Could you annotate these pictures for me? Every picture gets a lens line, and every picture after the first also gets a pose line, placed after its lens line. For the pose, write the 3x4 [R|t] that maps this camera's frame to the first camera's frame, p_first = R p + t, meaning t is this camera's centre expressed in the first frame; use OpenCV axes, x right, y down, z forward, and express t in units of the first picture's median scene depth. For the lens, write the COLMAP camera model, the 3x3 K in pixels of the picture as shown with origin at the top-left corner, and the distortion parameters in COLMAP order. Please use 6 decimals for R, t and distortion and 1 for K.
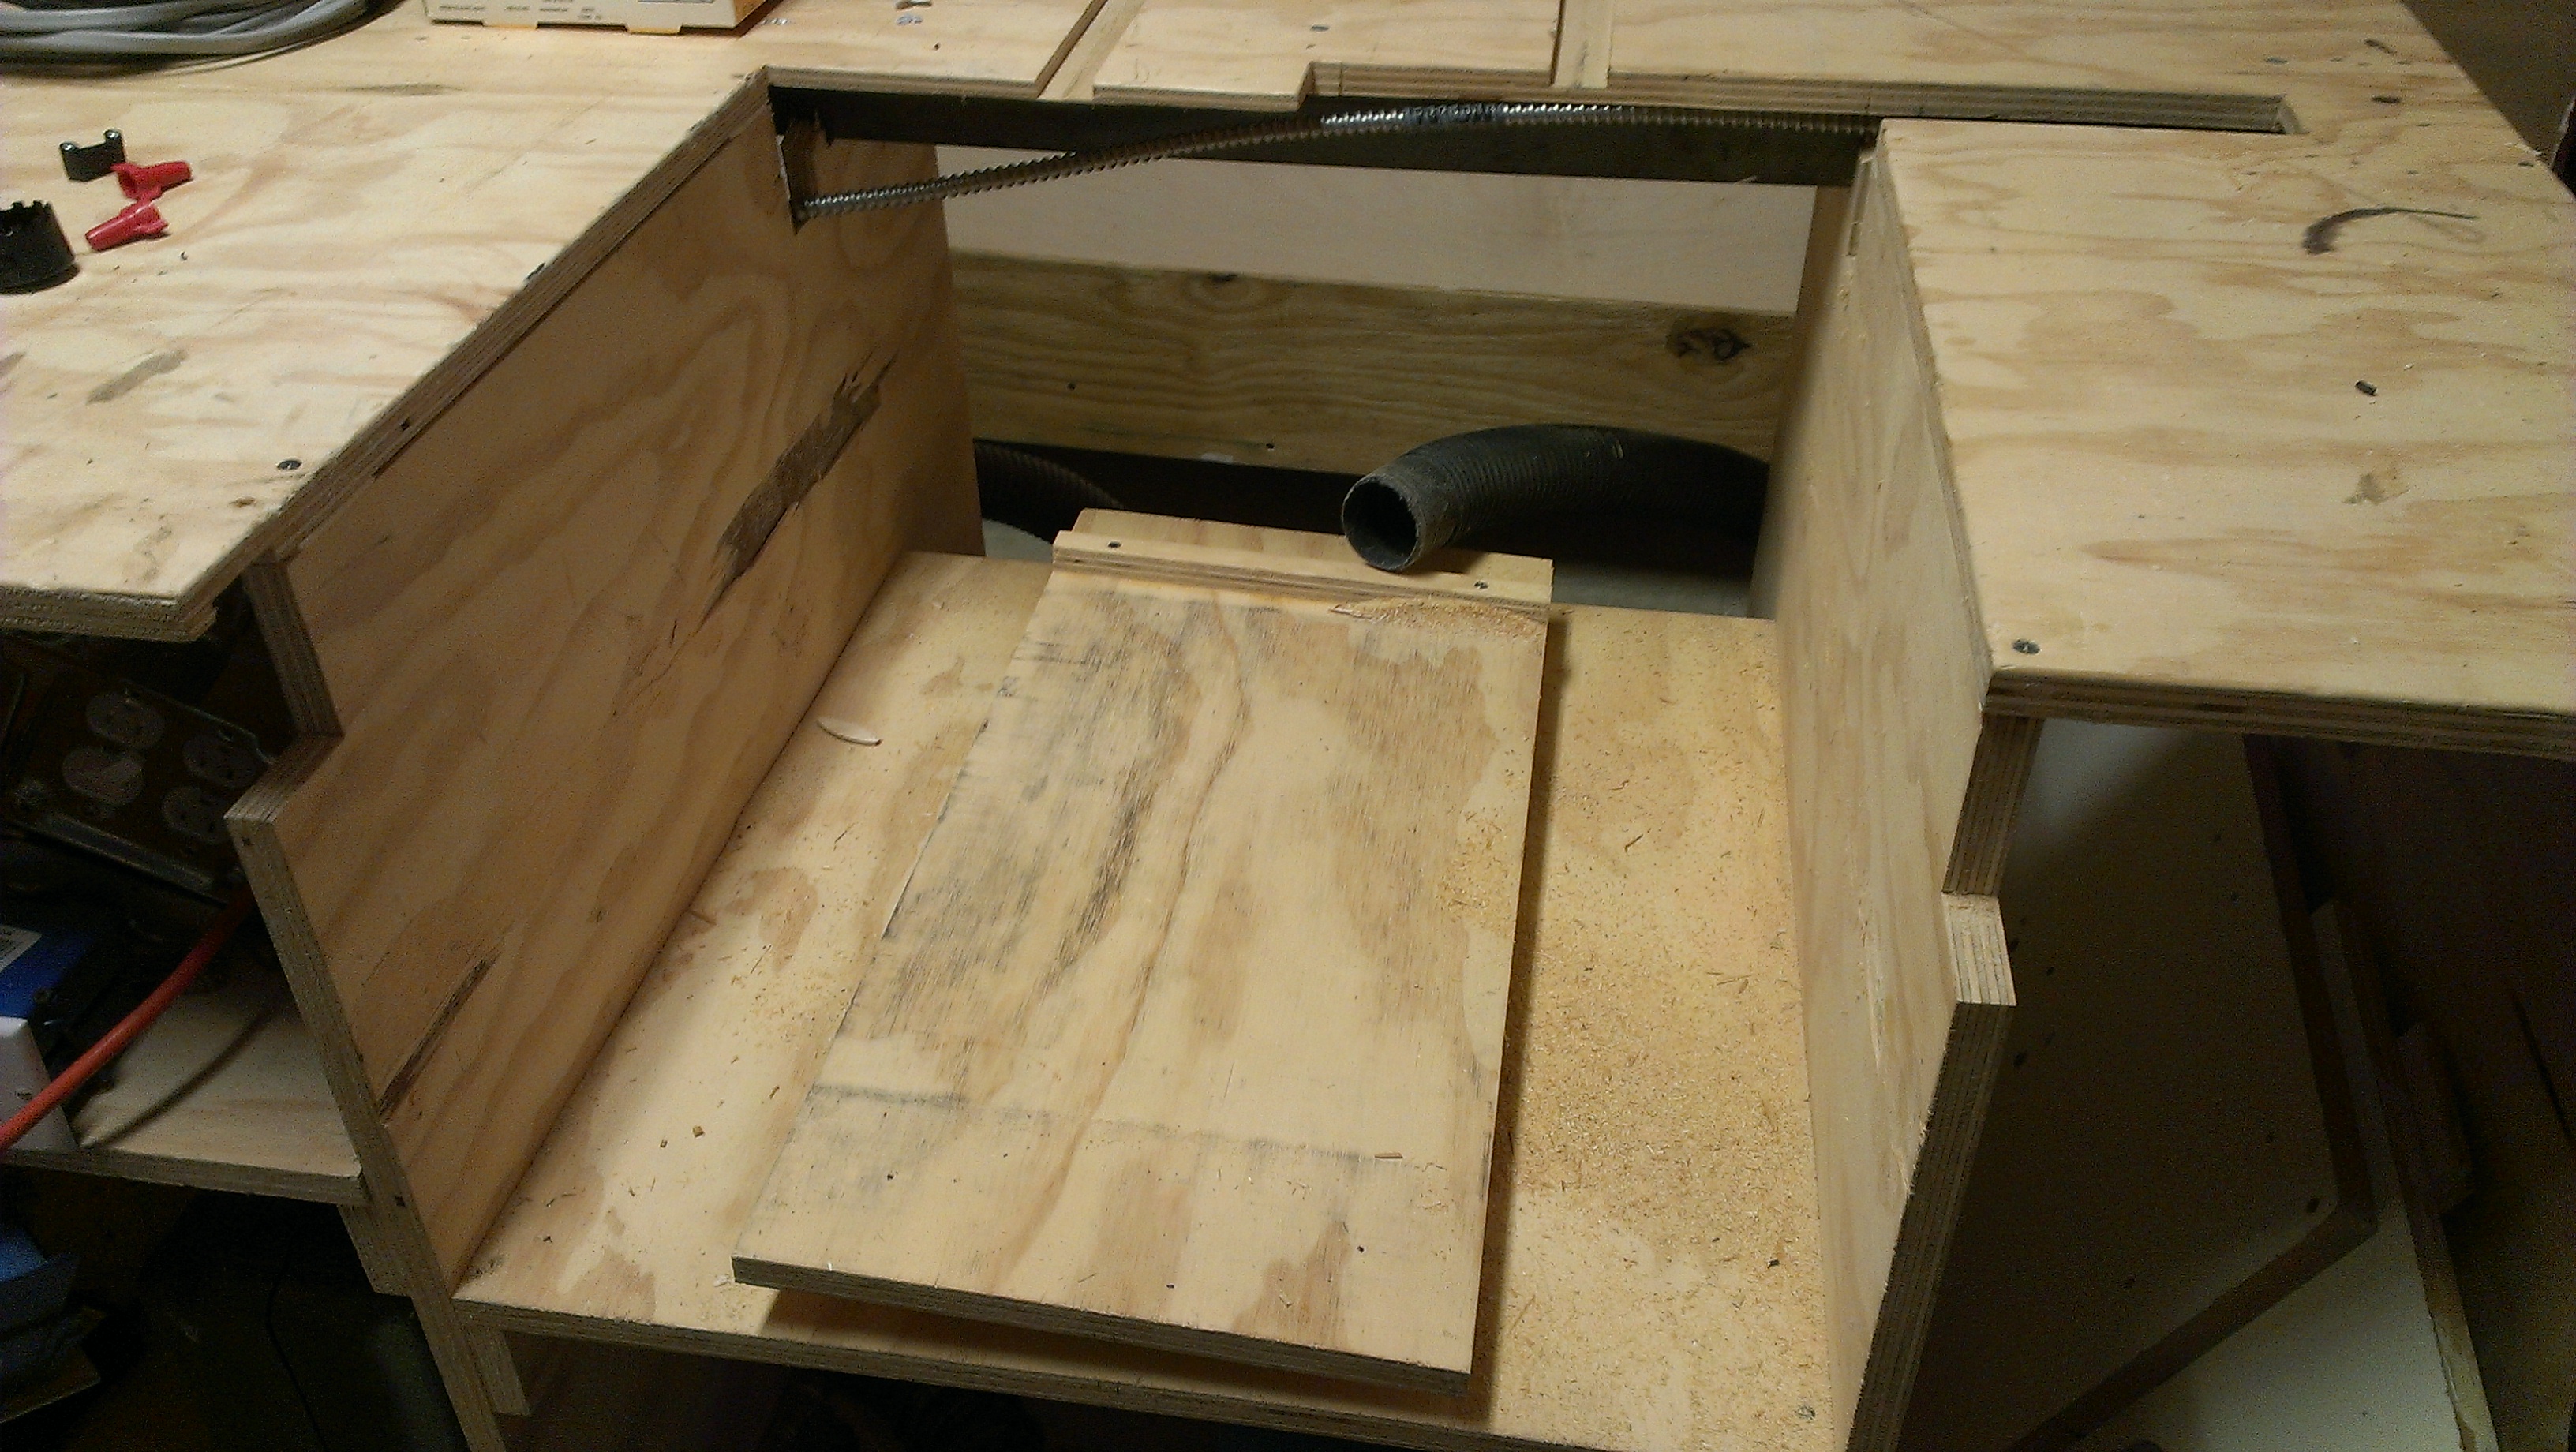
lens RADIAL K [[2047.7, 0, 1288.0], [0, 2047.7, 726.0], [0, 0, 1]] dist [0.134409, -0.184836]
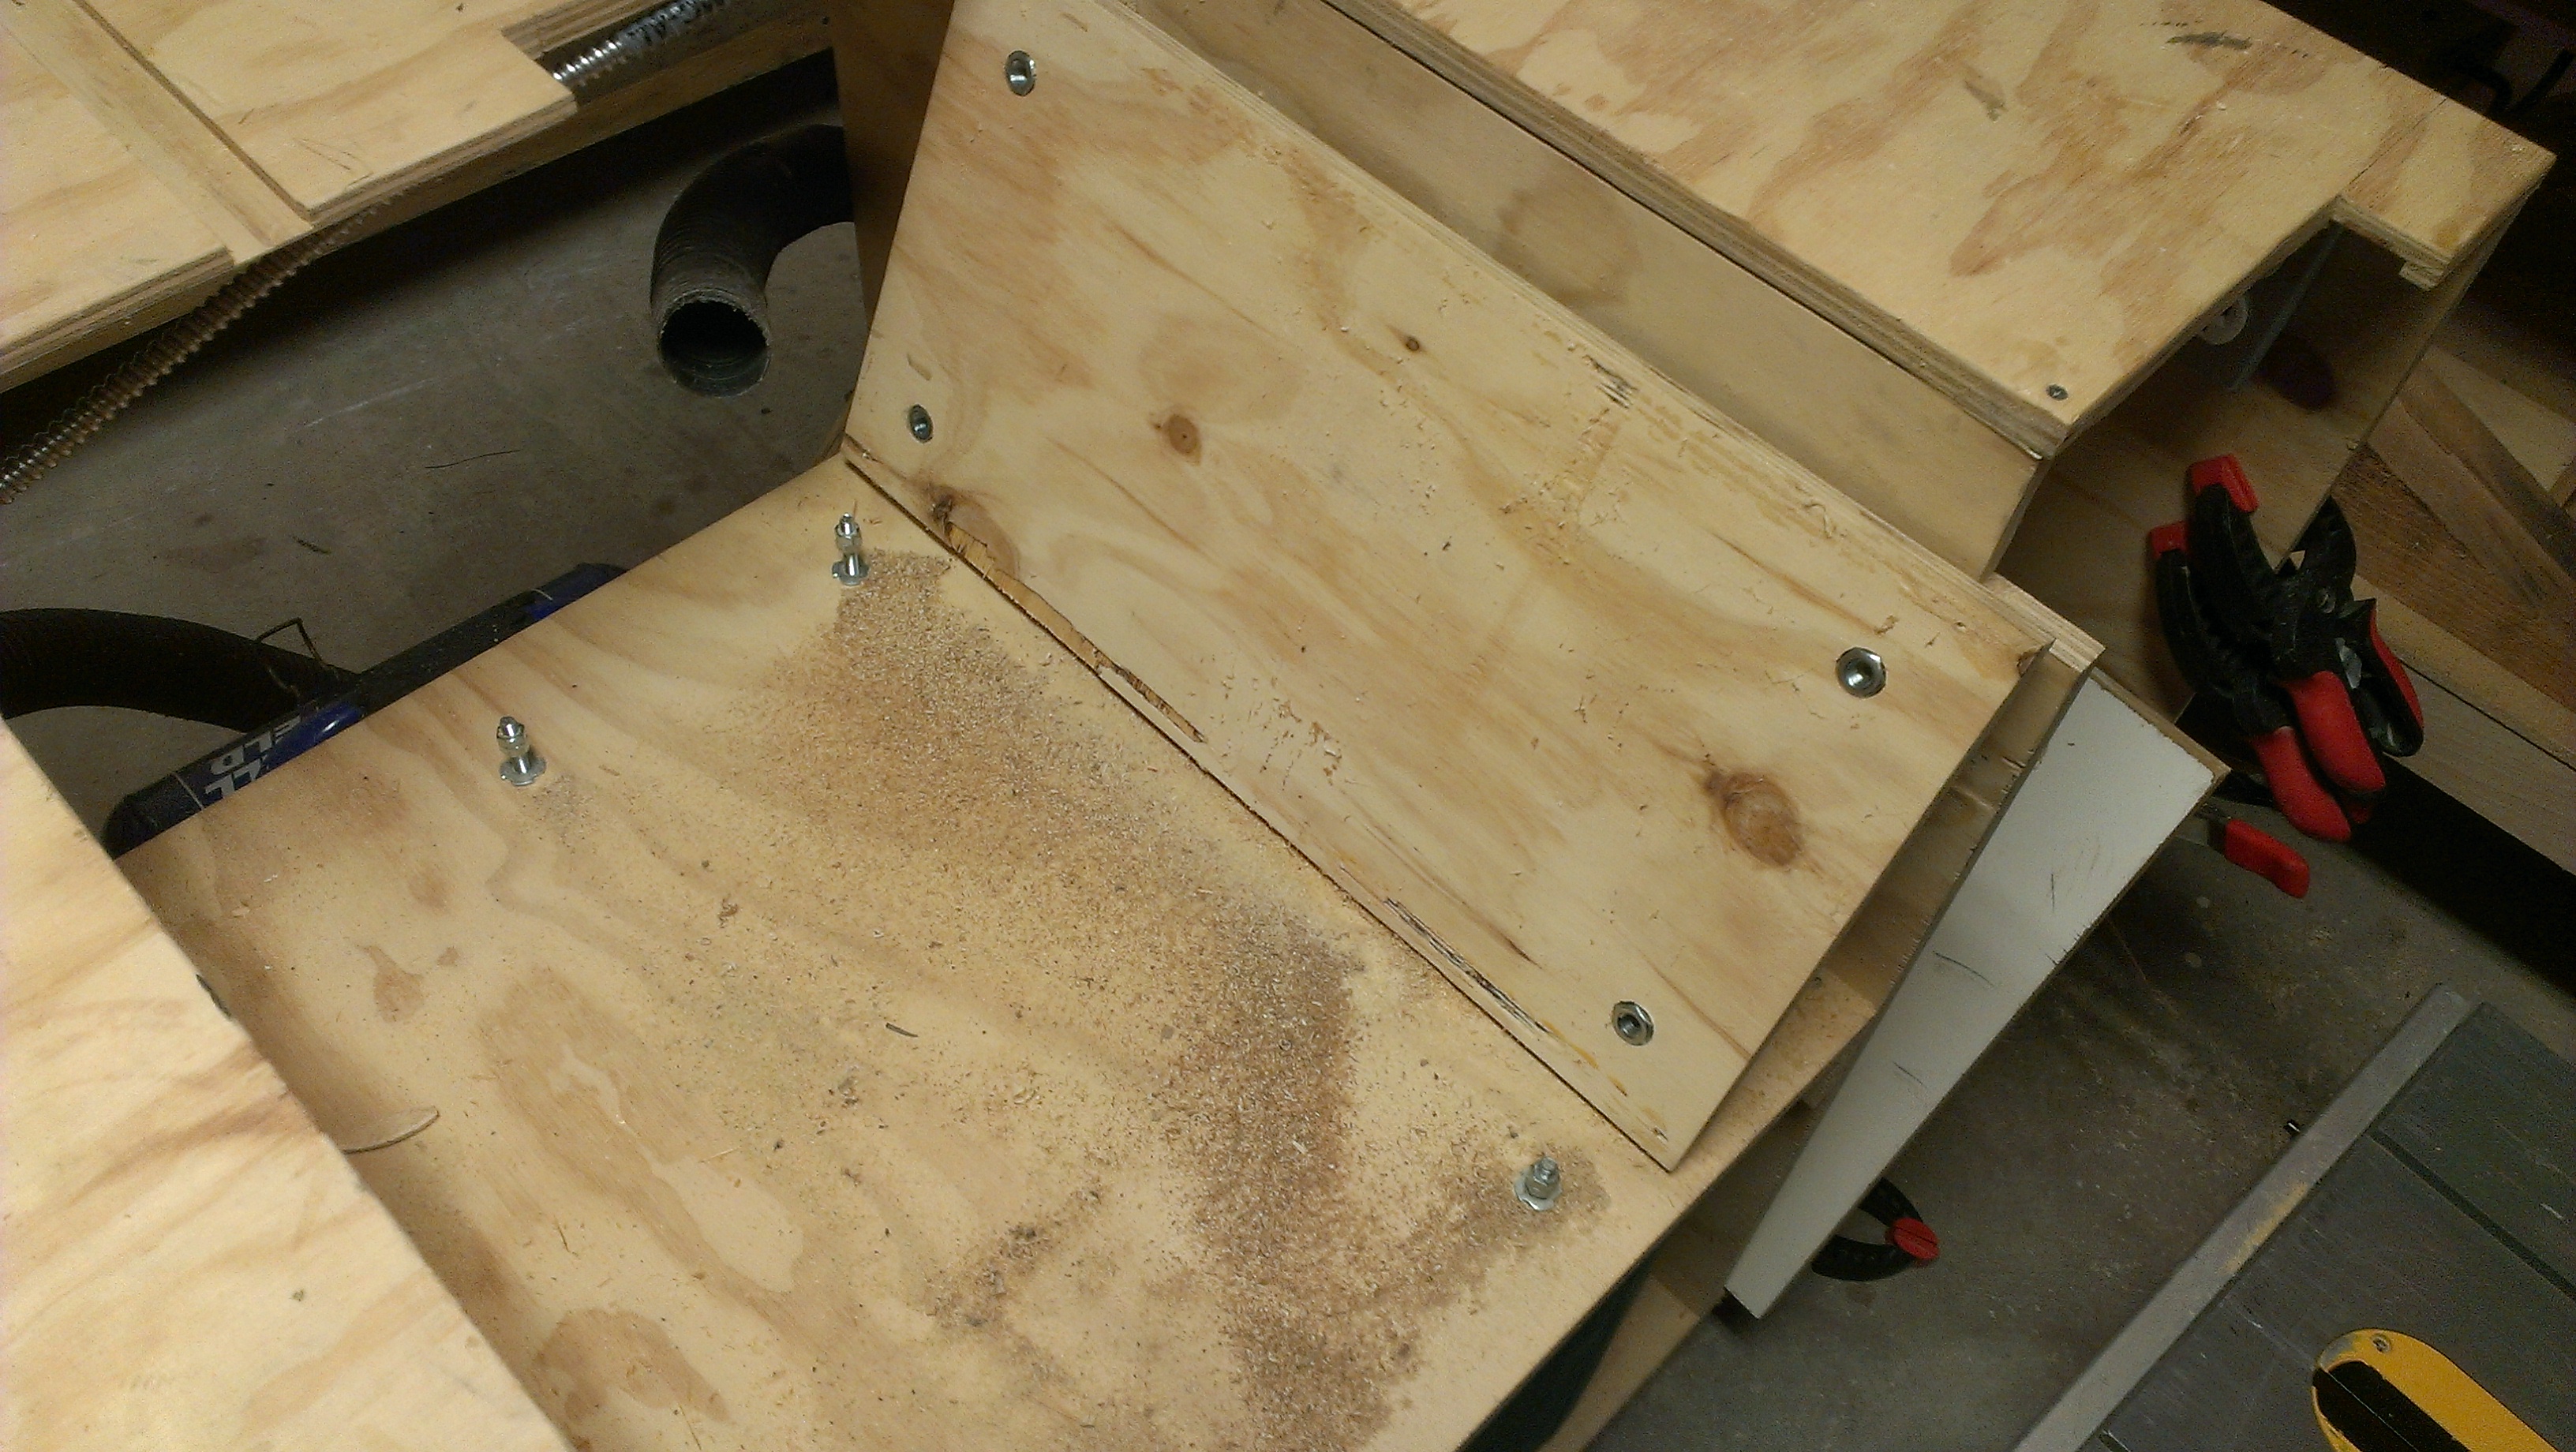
lens RADIAL K [[2047.7, 0, 1288.0], [0, 2047.7, 726.0], [0, 0, 1]] dist [0.134409, -0.184836]
pose [[0.596050, -0.605525, 0.527317, -0.507376], [0.414521, 0.794500, 0.443783, -0.478963], [-0.687675, -0.045932, 0.724564, 0.379140]]
